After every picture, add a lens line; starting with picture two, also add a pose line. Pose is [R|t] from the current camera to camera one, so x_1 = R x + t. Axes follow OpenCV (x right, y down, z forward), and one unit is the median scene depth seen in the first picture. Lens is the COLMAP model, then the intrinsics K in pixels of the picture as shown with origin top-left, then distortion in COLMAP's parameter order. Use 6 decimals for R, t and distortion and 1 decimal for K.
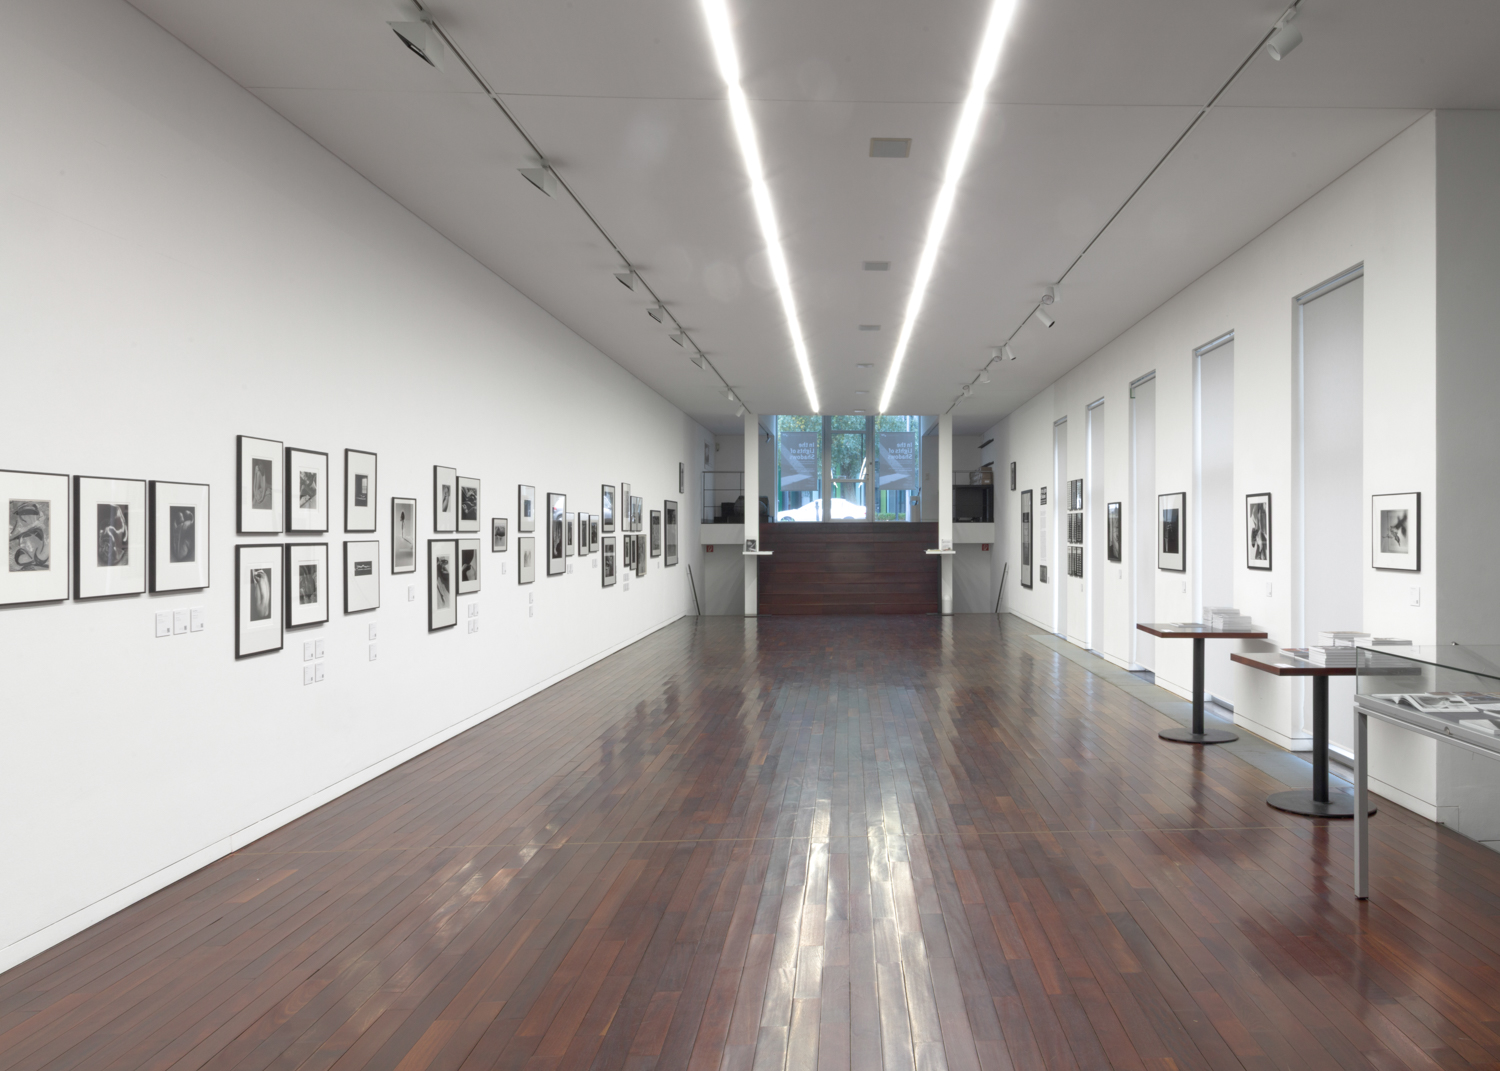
lens RADIAL K [[1175.2, 0, 750.2], [0, 1175.2, 528.6], [0, 0, 1]] dist [0.003402, 0.004263]
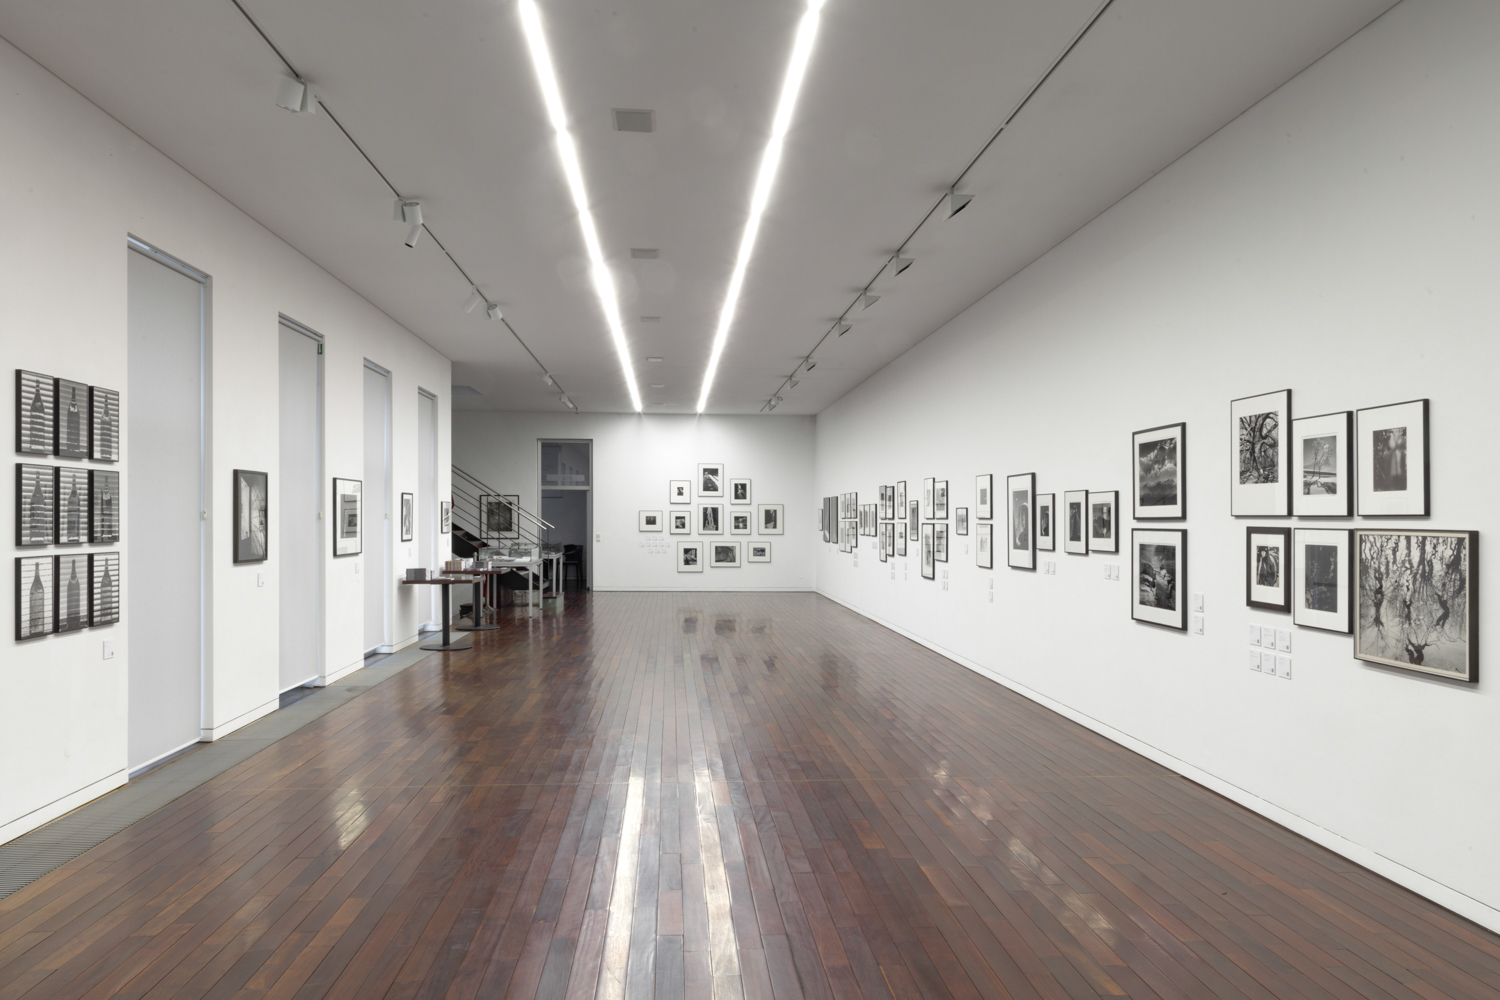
lens RADIAL K [[1019.3, 0, 753.4], [0, 1019.3, 521.5], [0, 0, 1]] dist [0.004102, -0.000464]
pose [[-0.985989, 0.005917, -0.166707, 0.205247], [0.005817, 0.999982, 0.001089, 0.003663], [0.166711, 0.000104, -0.986006, 2.273317]]
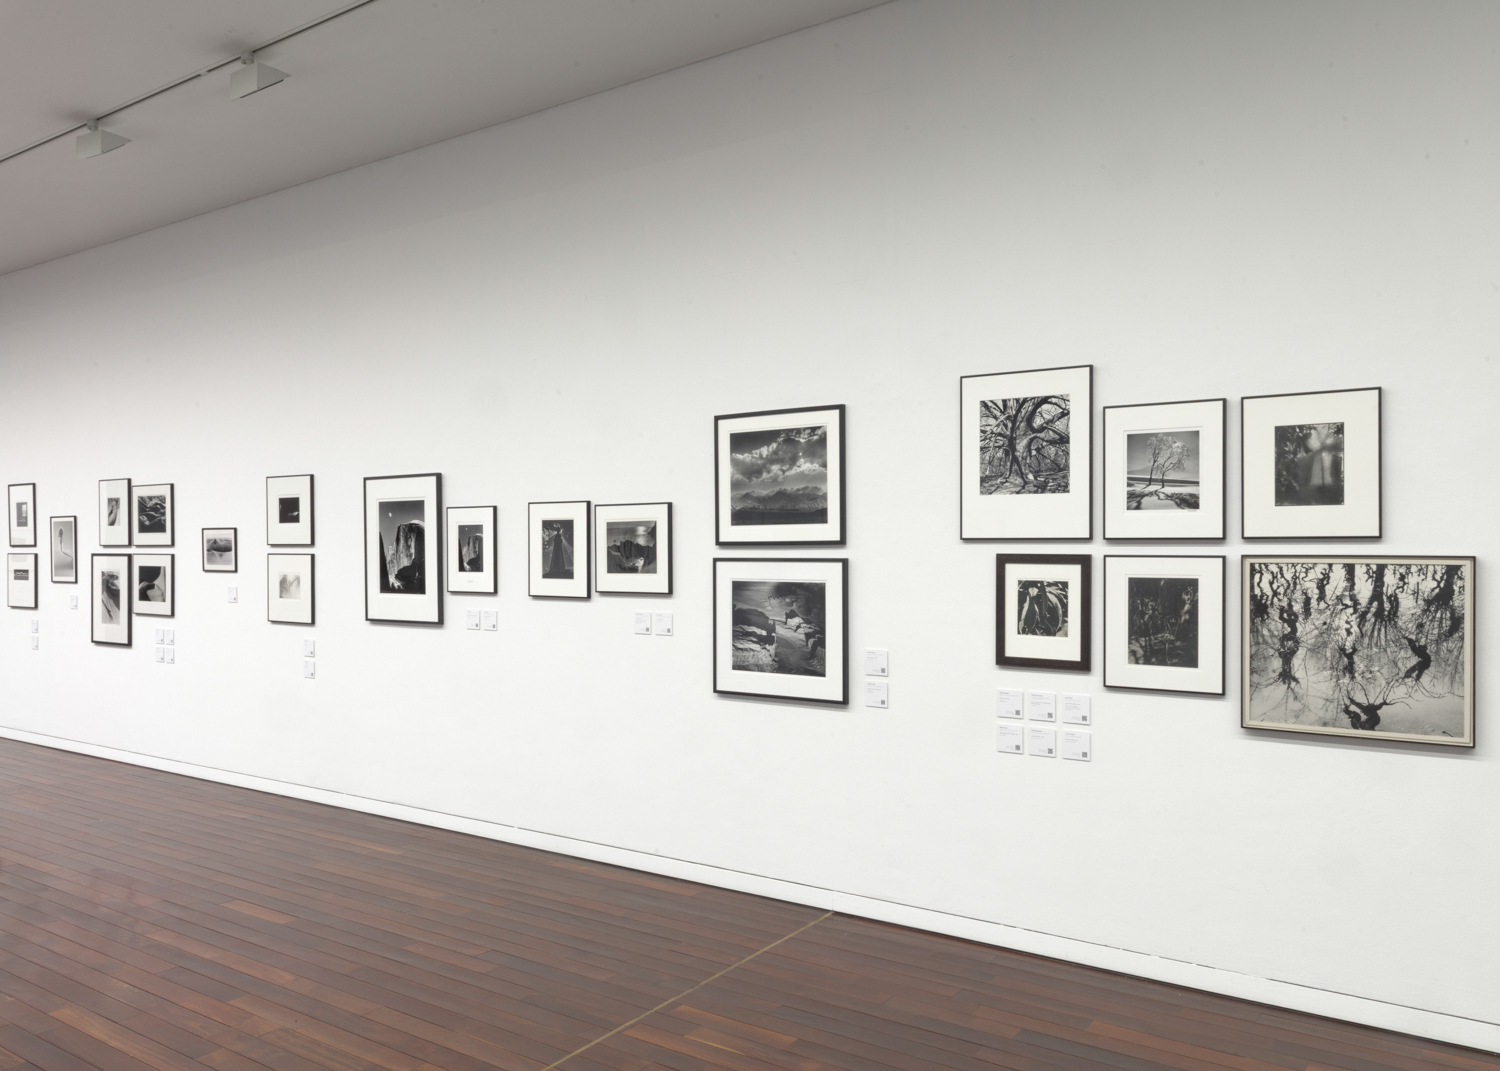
lens RADIAL K [[1021.4, 0, 830.1], [0, 1021.4, 552.1], [0, 0, 1]] dist [0.007465, 0.004983]
pose [[-0.438248, 0.012799, -0.898763, 0.236911], [0.007576, 0.999916, 0.010545, 0.003127], [0.898822, -0.002188, -0.438308, 1.852522]]
